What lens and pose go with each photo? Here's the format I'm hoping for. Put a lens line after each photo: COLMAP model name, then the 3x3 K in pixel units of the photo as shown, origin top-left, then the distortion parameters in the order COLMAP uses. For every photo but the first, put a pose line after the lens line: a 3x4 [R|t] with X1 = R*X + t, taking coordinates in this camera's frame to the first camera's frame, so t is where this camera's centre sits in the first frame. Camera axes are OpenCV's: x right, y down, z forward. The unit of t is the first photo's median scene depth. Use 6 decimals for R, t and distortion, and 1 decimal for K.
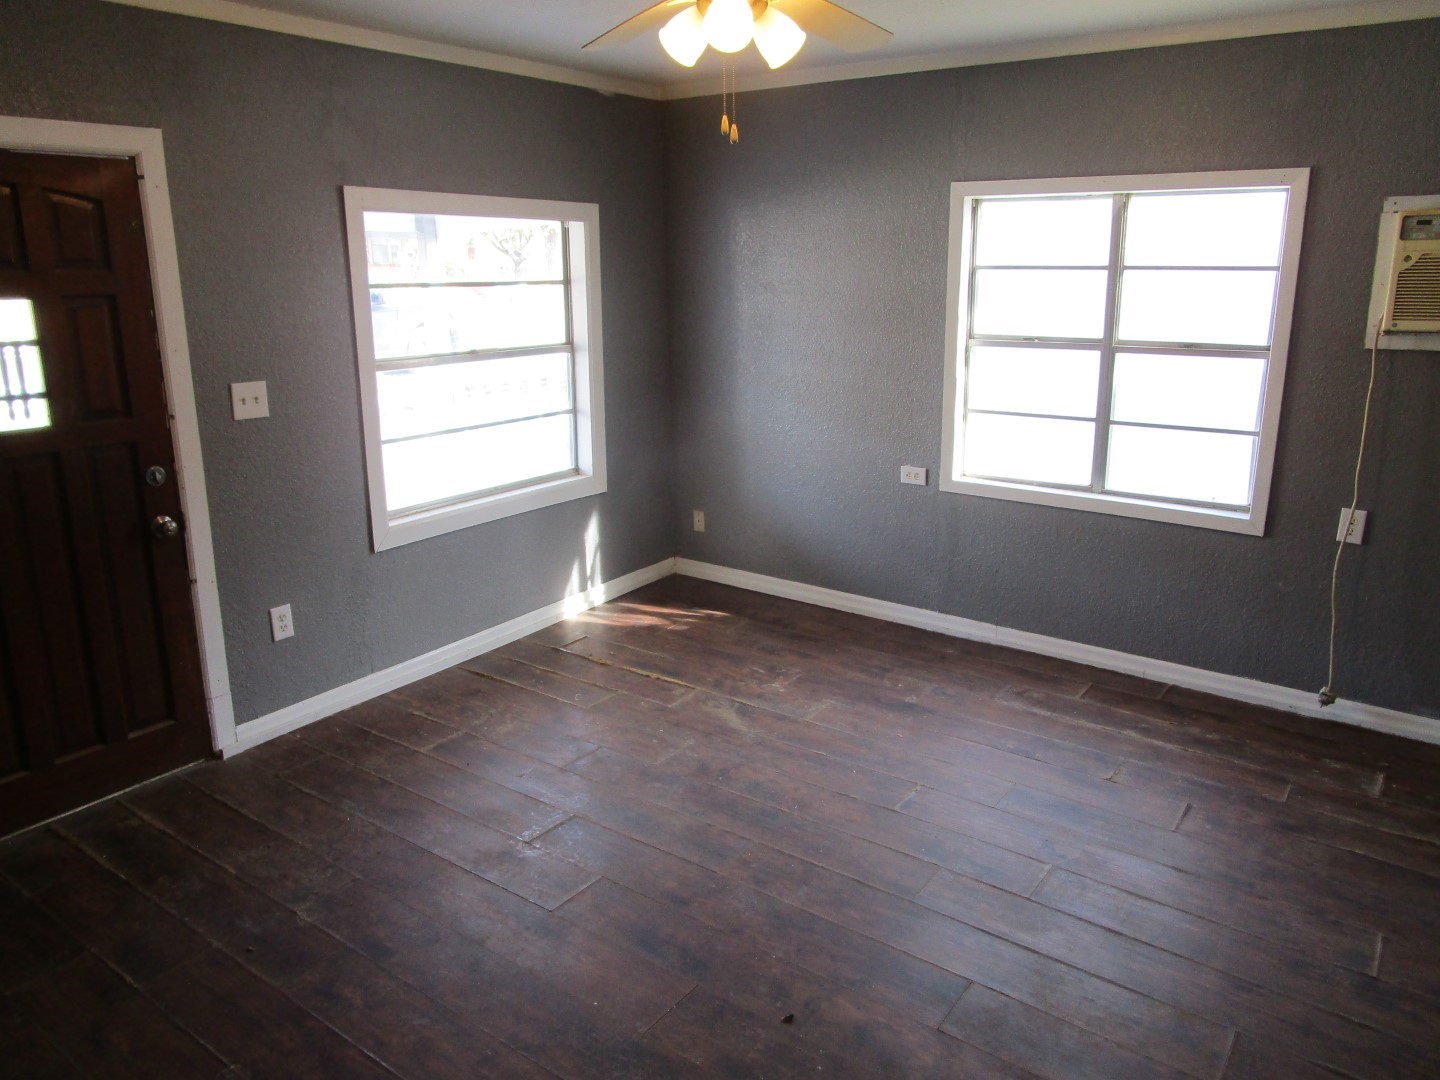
lens RADIAL K [[1026.3, 0, 720.0], [0, 1026.3, 537.7], [0, 0, 1]] dist [-0.023315, 0.006756]
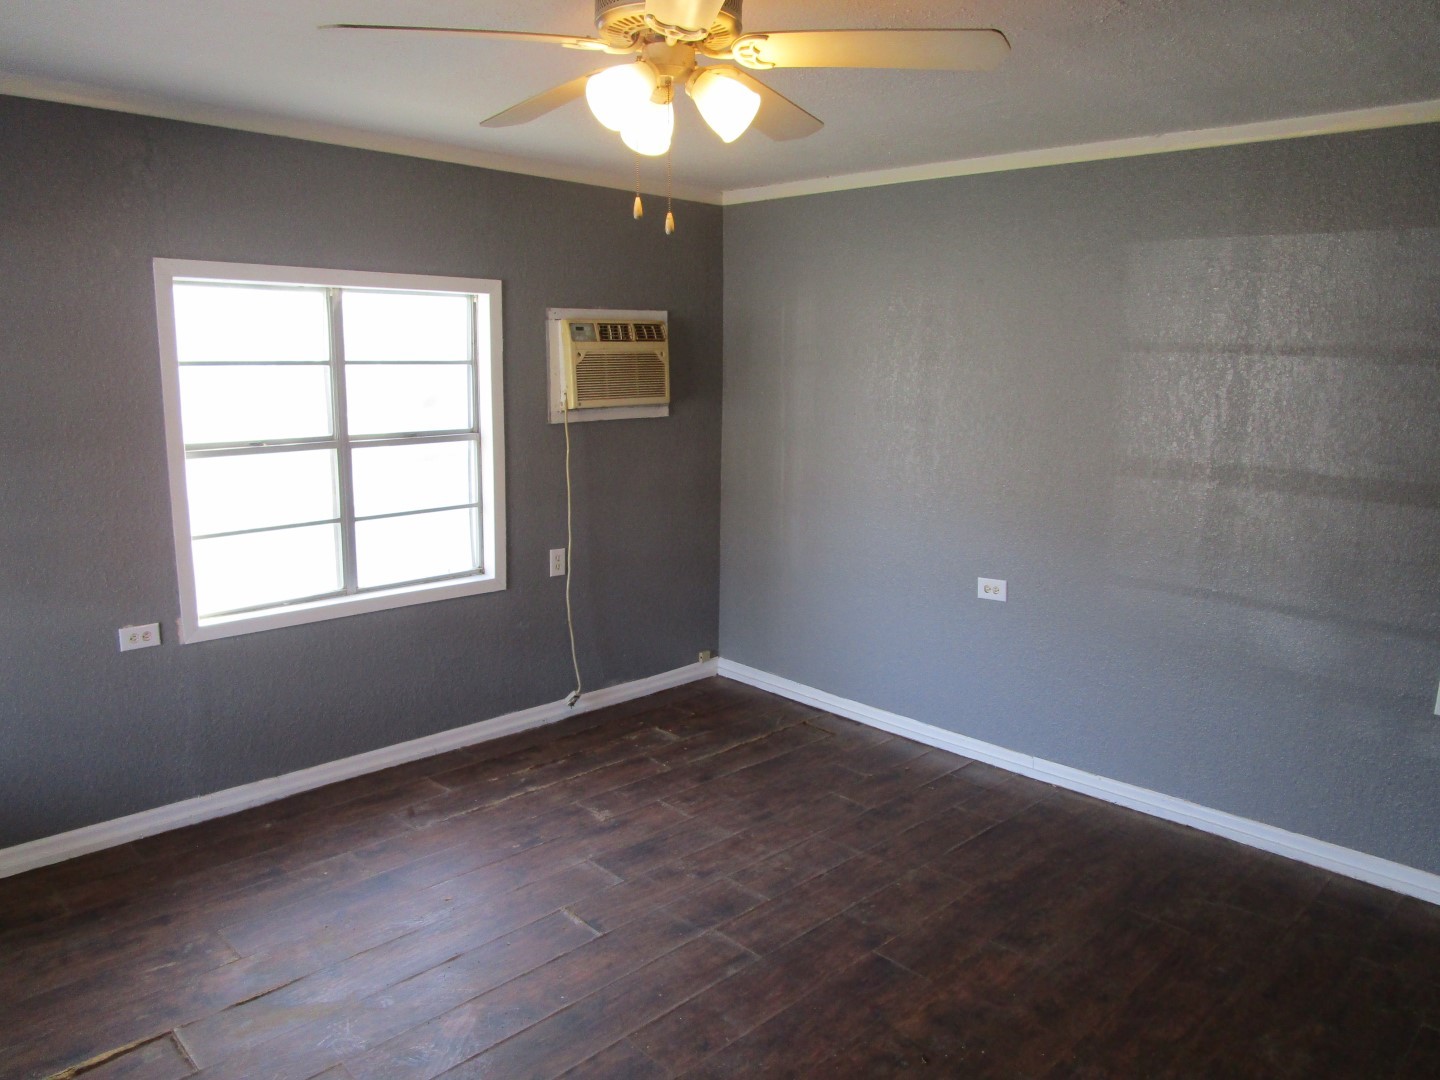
lens RADIAL K [[1026.3, 0, 712.5], [0, 1026.3, 539.1], [0, 0, 1]] dist [-0.023315, 0.006756]
pose [[0.167024, -0.173657, 0.970539, -0.529245], [0.245844, 0.960610, 0.129573, -0.143936], [-0.954811, 0.216959, 0.203137, 0.506579]]
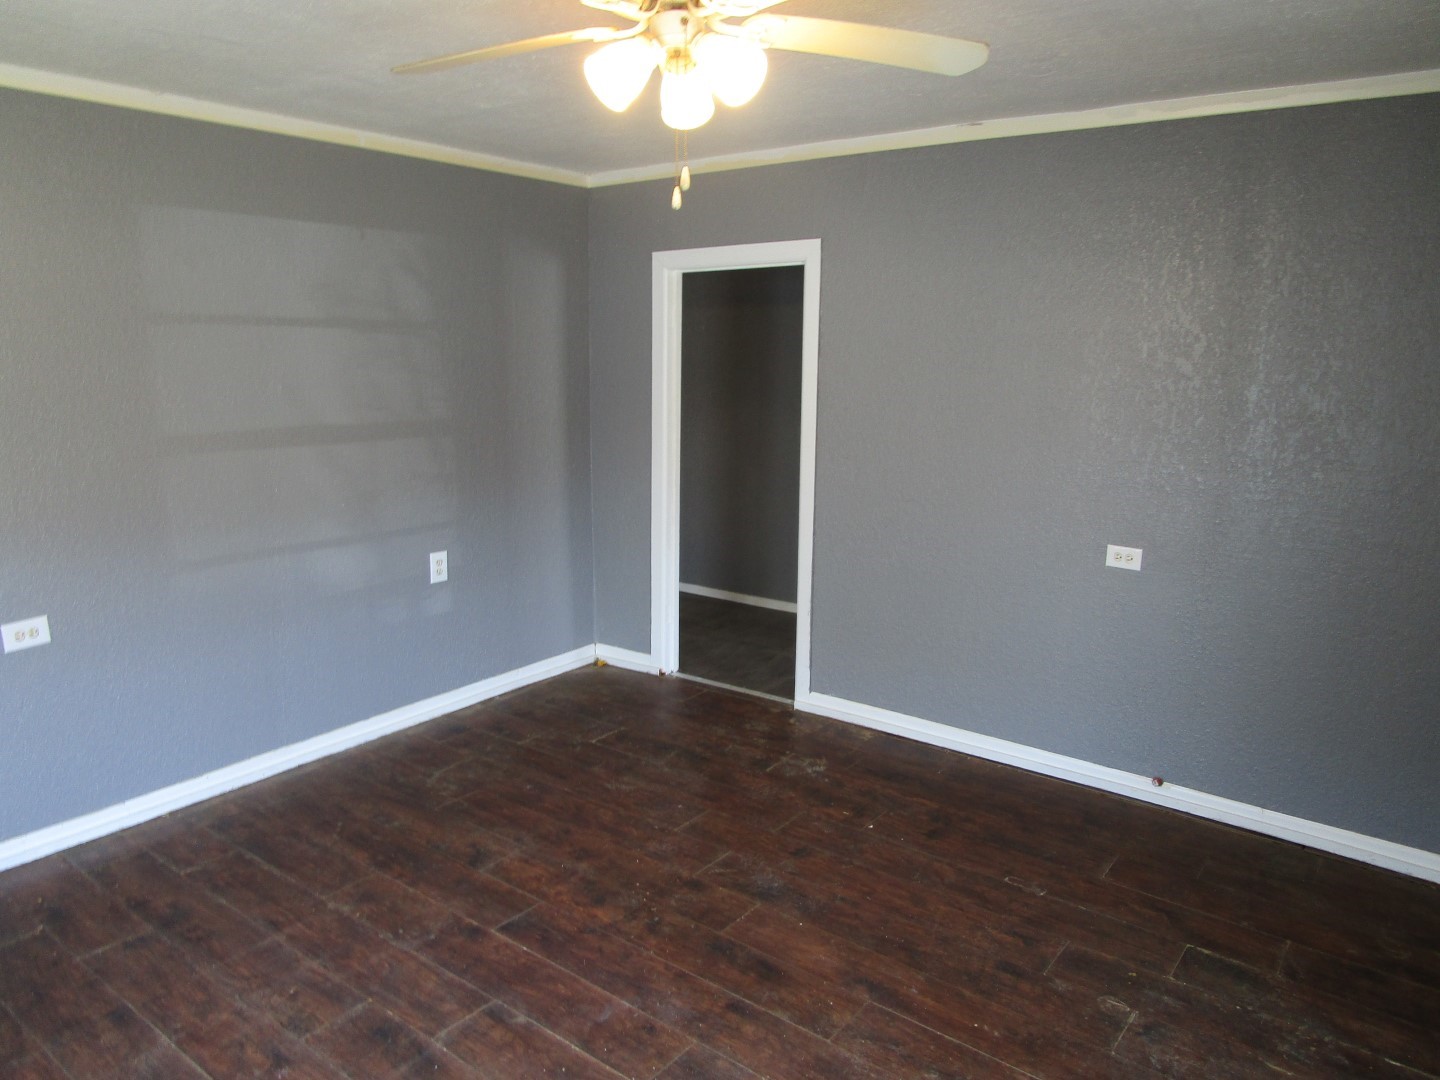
lens RADIAL K [[1026.3, 0, 713.5], [0, 1026.3, 537.5], [0, 0, 1]] dist [-0.023315, 0.006756]
pose [[-0.999387, -0.013119, 0.032459, -0.028896], [0.002479, 0.898286, 0.439405, -0.310482], [-0.034922, 0.439216, -0.897702, 1.137547]]
